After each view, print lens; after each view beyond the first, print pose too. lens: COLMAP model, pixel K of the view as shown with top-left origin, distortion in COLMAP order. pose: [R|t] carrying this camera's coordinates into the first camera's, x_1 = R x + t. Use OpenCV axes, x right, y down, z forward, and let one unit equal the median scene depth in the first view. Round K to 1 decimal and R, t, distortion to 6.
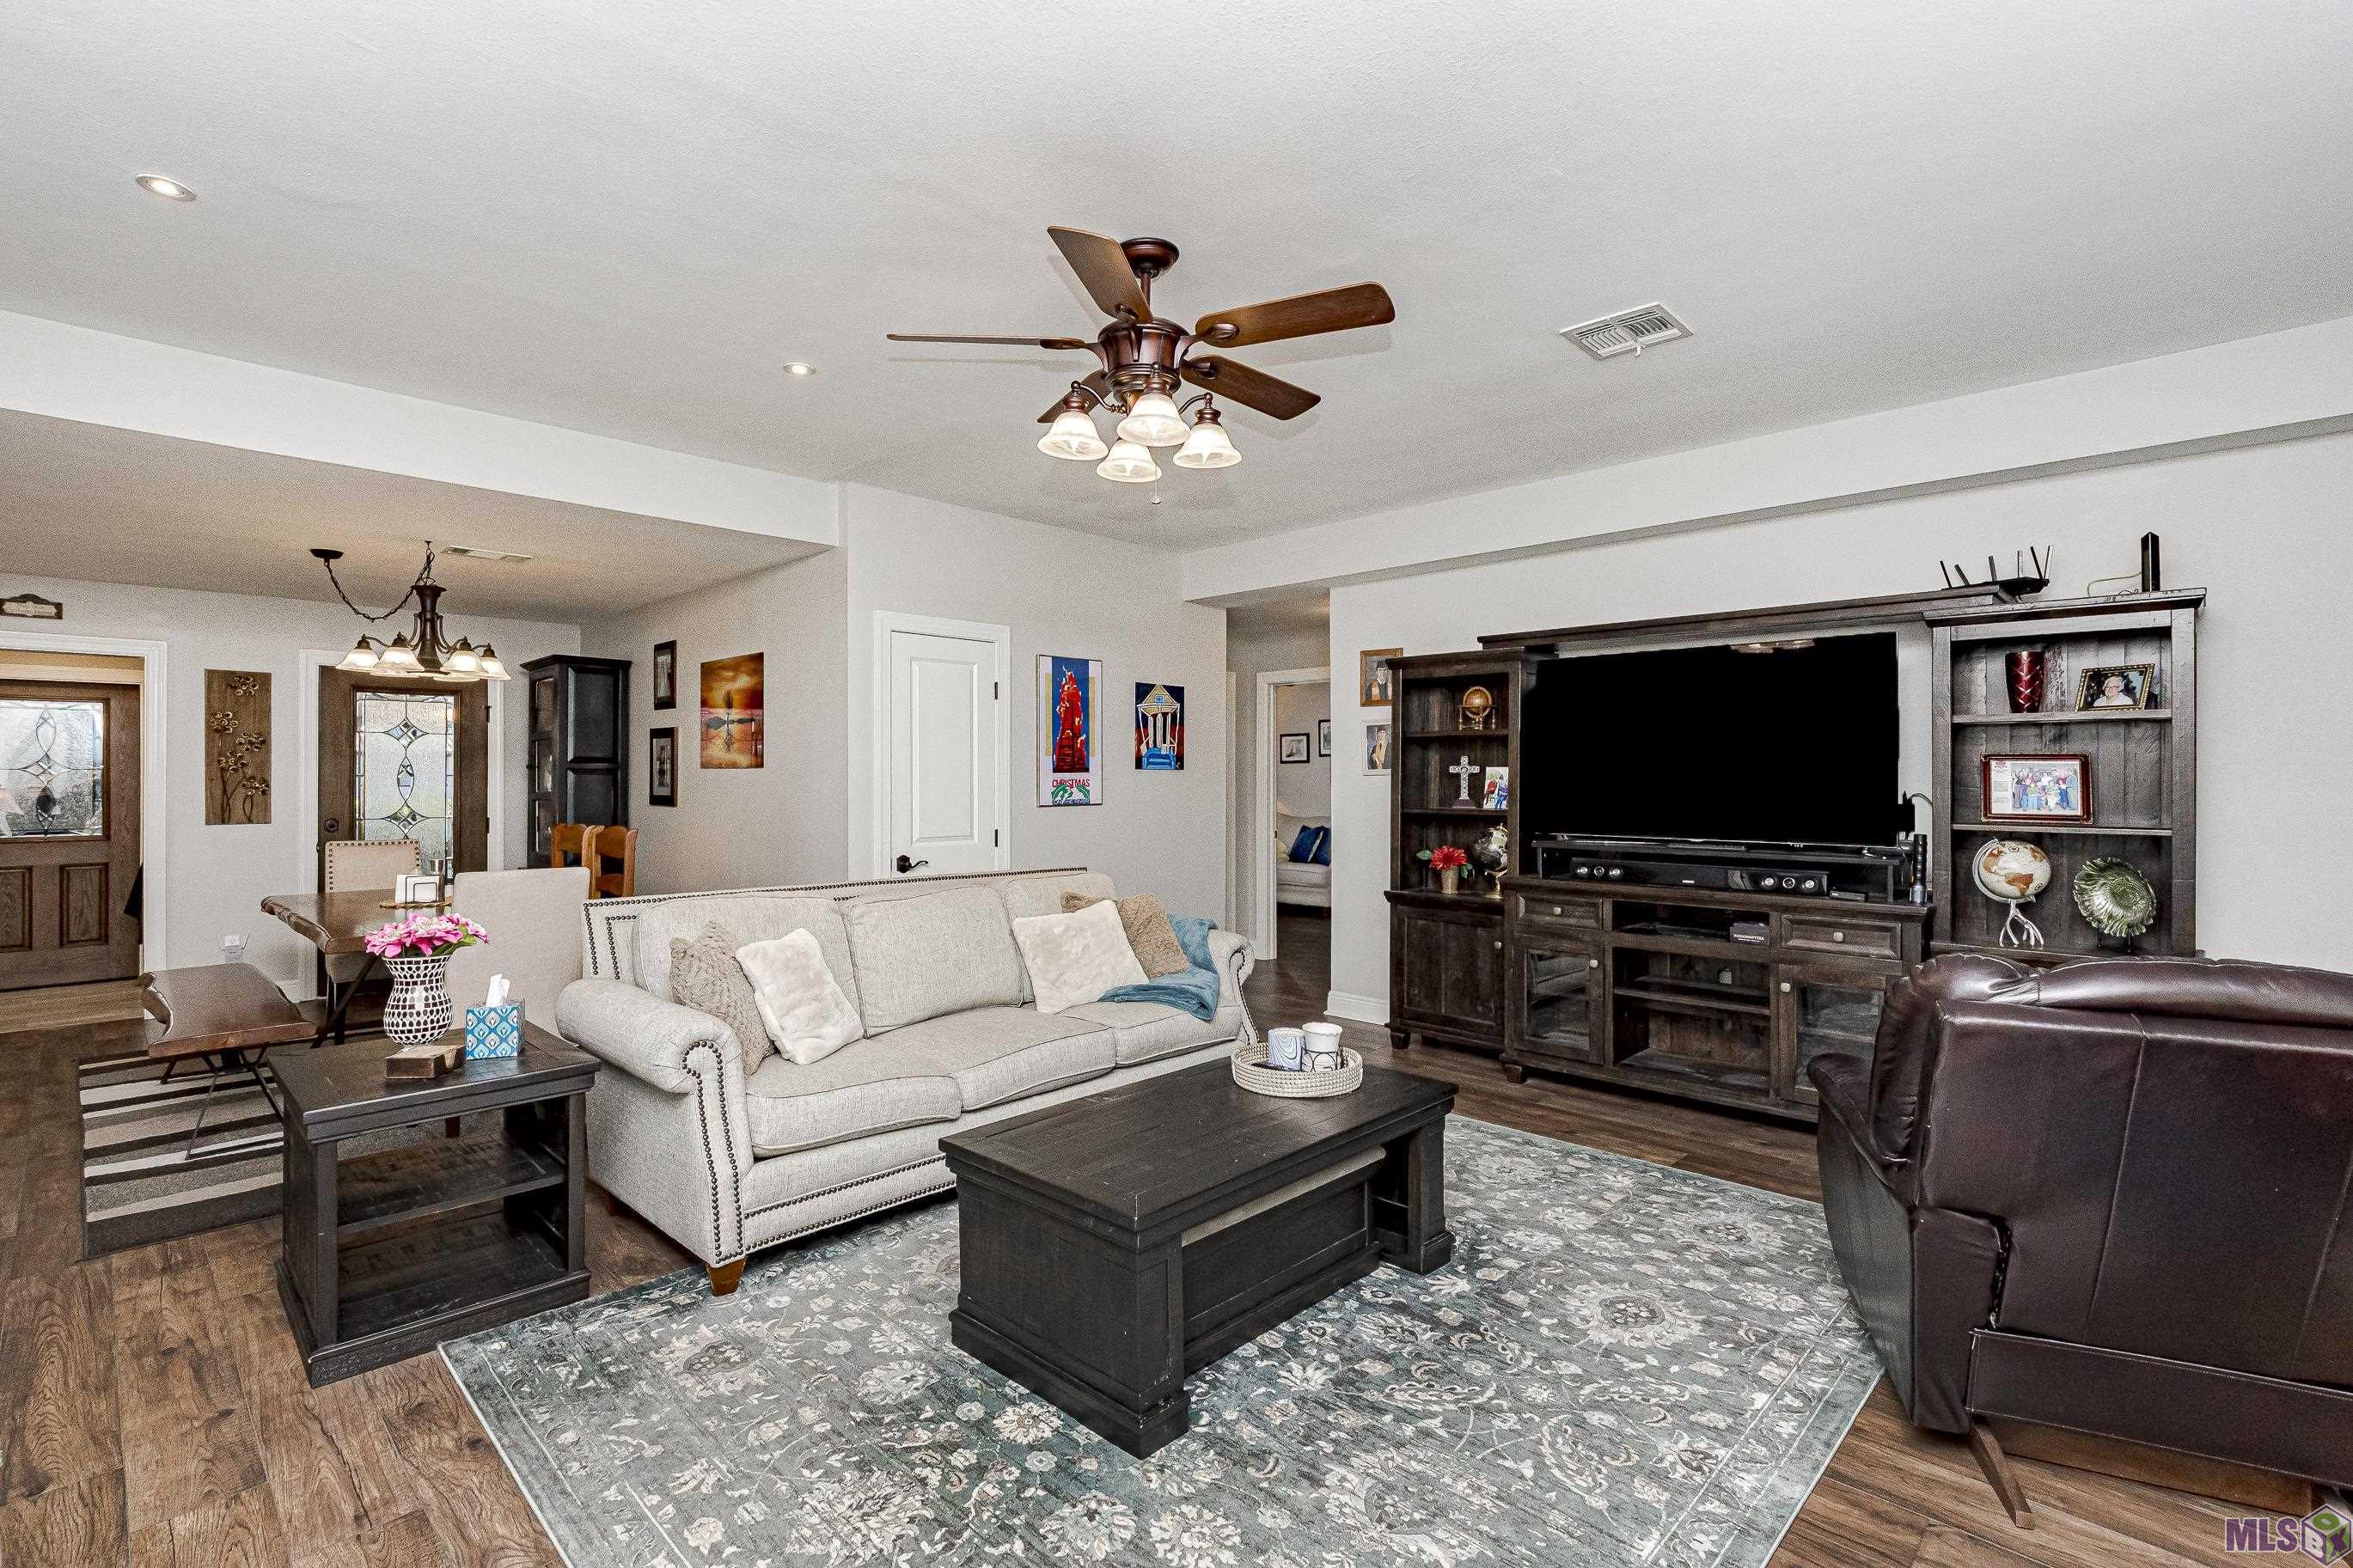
lens RADIAL K [[1136.4, 0, 1177.9], [0, 1136.4, 774.4], [0, 0, 1]] dist [0.003947, -0.000315]
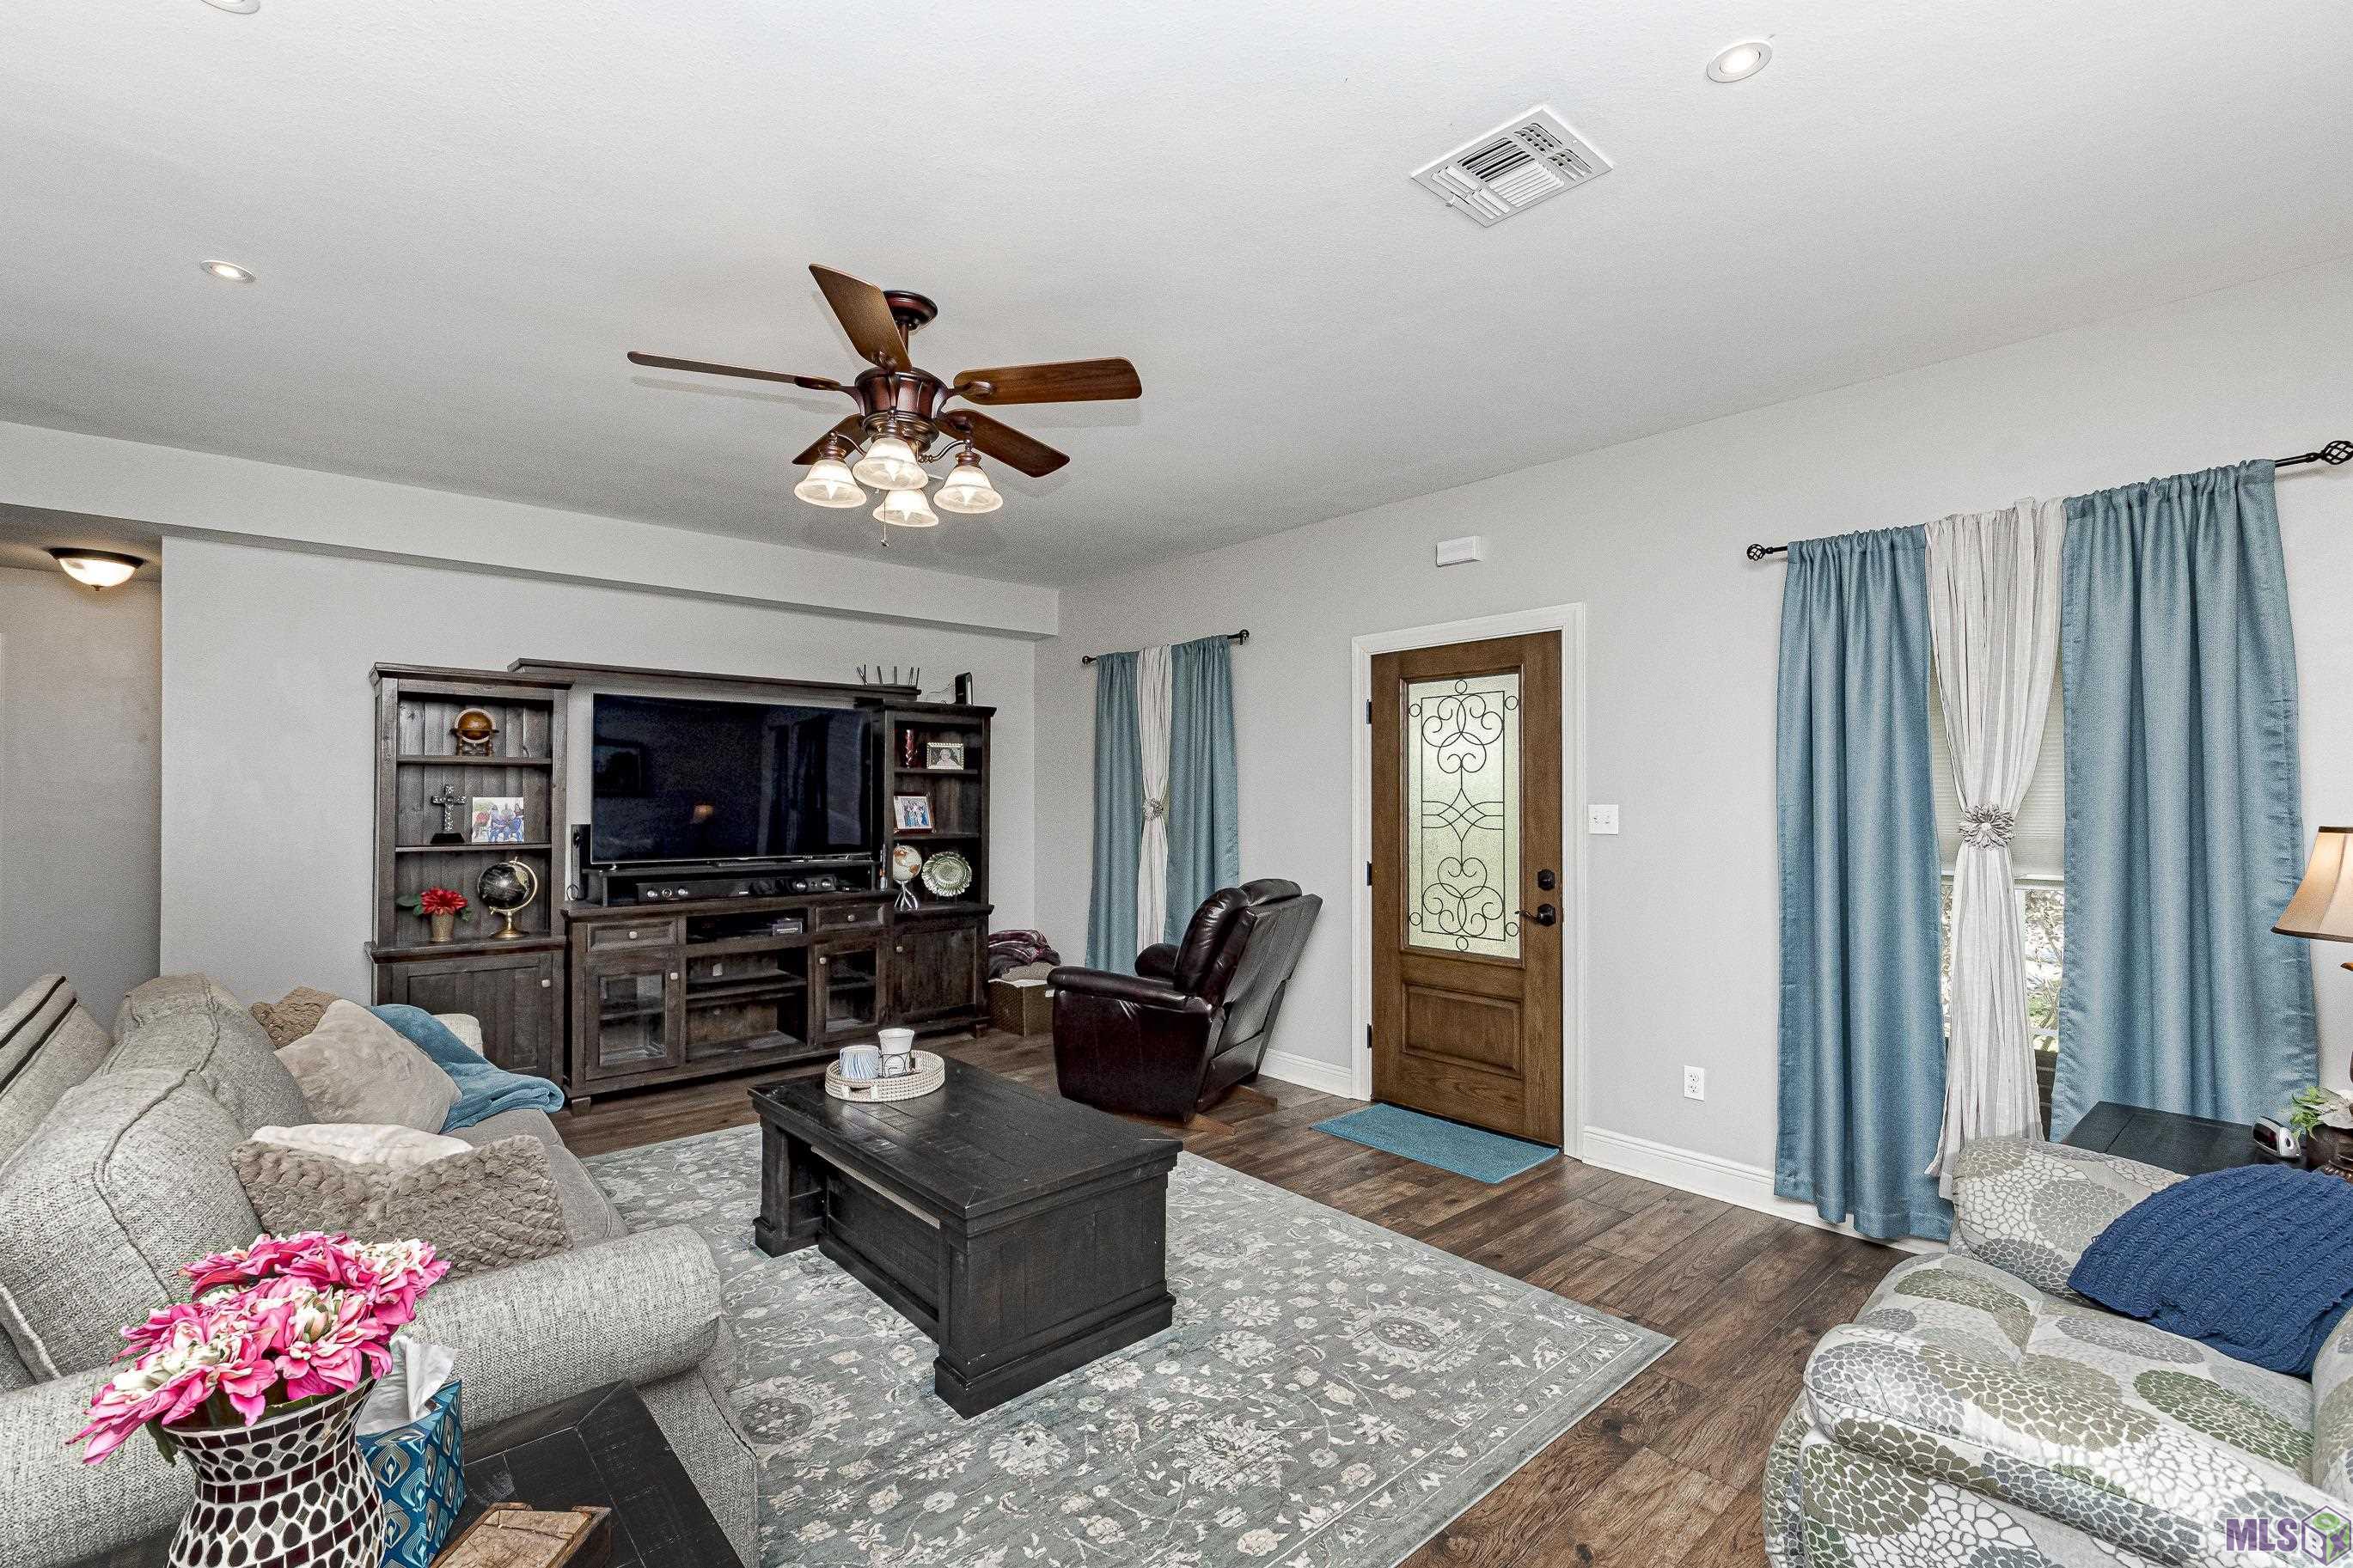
lens RADIAL K [[1030.8, 0, 1180.9], [0, 1030.8, 785.7], [0, 0, 1]] dist [-0.000205, -0.000076]
pose [[0.037124, 0.012914, 0.999227, -1.255585], [-0.004977, 0.999906, -0.012738, -0.018222], [-0.999298, -0.004500, 0.037185, 0.946852]]
